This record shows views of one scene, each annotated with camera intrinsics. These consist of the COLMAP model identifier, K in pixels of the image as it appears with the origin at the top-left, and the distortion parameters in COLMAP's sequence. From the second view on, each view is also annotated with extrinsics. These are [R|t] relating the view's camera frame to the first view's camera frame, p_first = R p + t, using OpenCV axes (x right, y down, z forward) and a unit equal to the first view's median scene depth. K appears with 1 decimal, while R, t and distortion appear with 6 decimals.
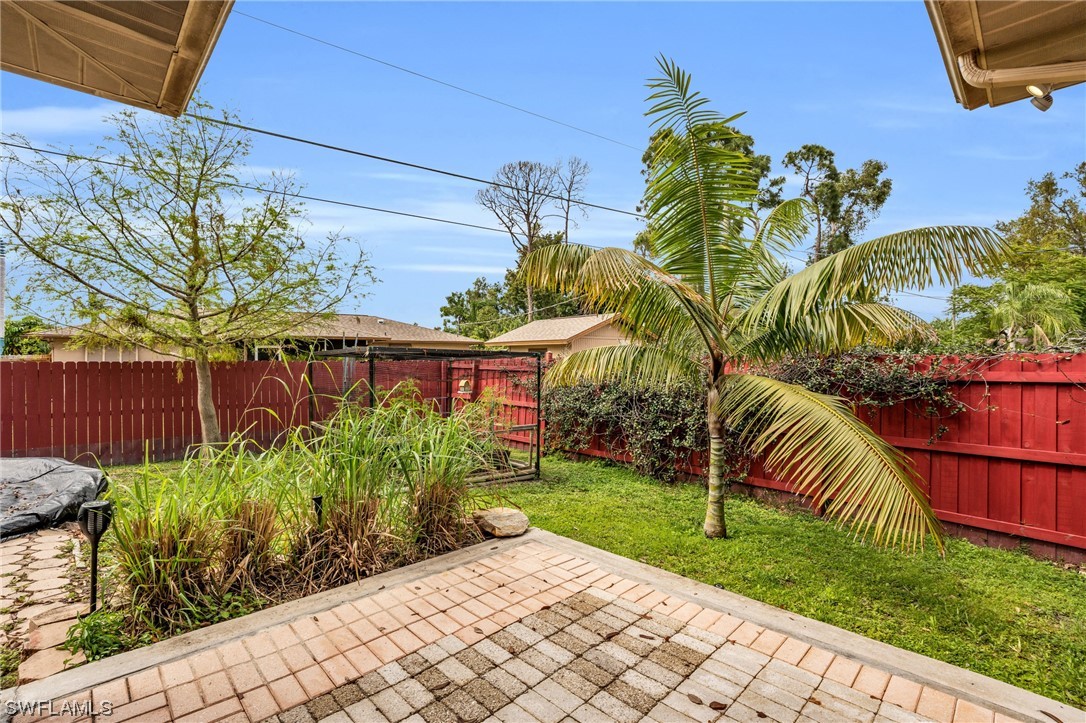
lens RADIAL K [[495.3, 0, 539.6], [0, 495.3, 358.5], [0, 0, 1]] dist [-0.030239, 0.005493]
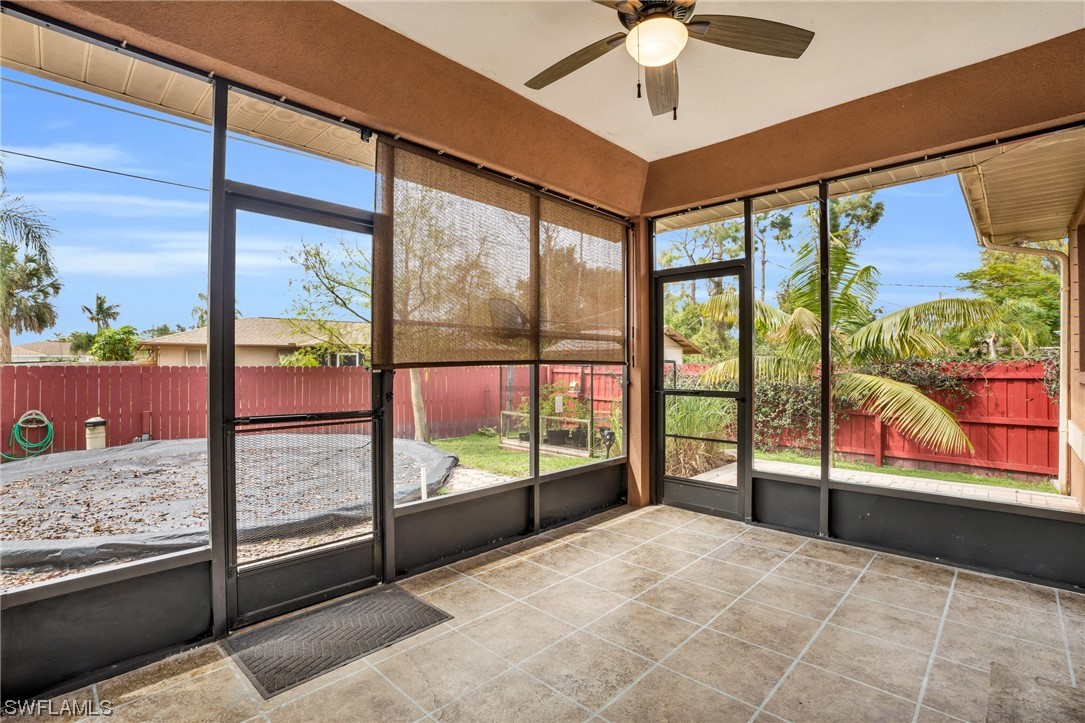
lens RADIAL K [[494.8, 0, 547.7], [0, 494.8, 360.3], [0, 0, 1]] dist [-0.030239, 0.005493]
pose [[0.999465, 0.000982, 0.032689, -0.620216], [-0.000659, 0.999951, -0.009886, 0.002795], [-0.032697, 0.009859, 0.999417, -0.598487]]
